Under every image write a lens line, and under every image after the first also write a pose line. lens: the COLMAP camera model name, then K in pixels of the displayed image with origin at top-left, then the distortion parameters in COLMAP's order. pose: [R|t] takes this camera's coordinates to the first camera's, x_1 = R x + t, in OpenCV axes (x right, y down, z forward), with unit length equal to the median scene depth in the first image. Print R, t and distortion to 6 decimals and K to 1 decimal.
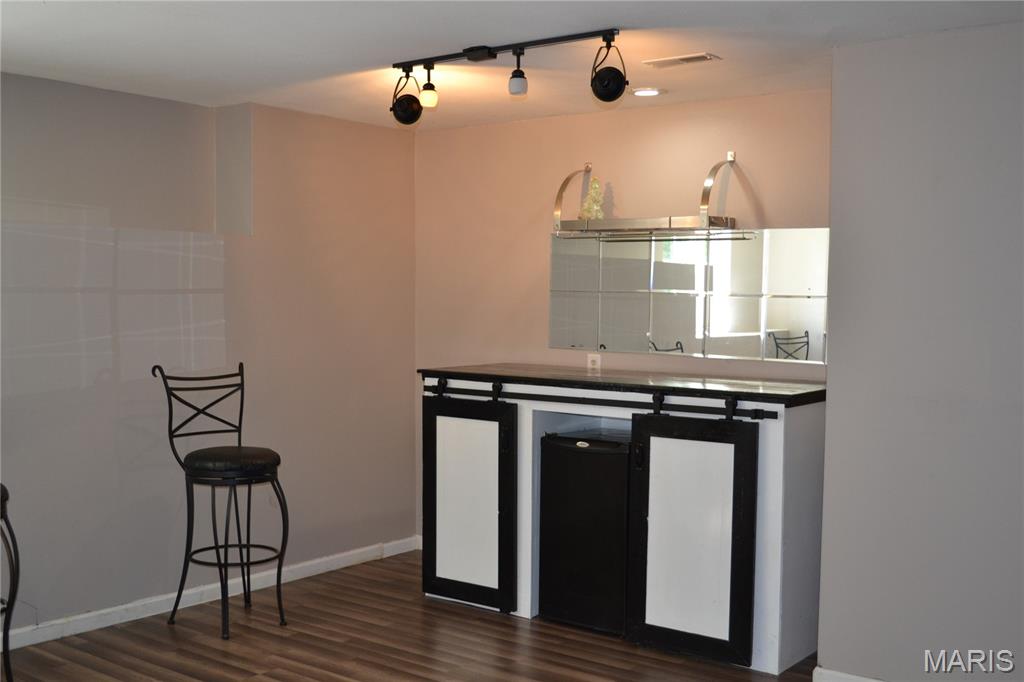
lens RADIAL K [[1119.3, 0, 512.0], [0, 1119.3, 341.0], [0, 0, 1]] dist [-0.044709, -0.020807]
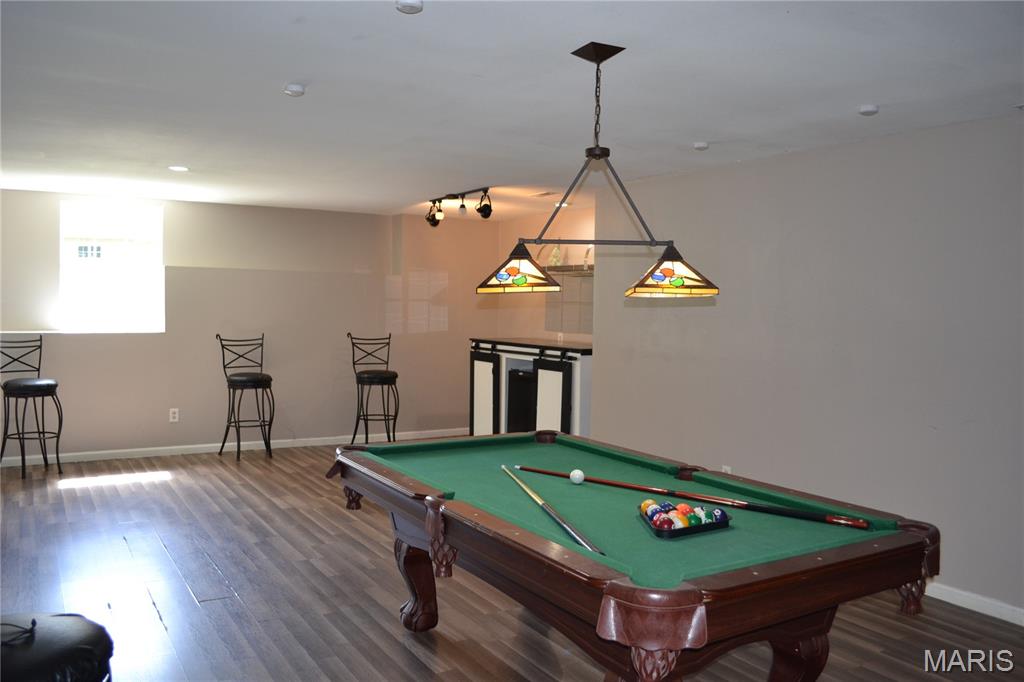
lens RADIAL K [[821.7, 0, 512.0], [0, 821.7, 341.0], [0, 0, 1]] dist [-0.071337, -0.005636]
pose [[0.932496, 0.020969, -0.360572, 0.595447], [-0.020962, 0.999773, 0.003929, 0.024899], [0.360572, 0.003894, 0.932723, -0.445422]]
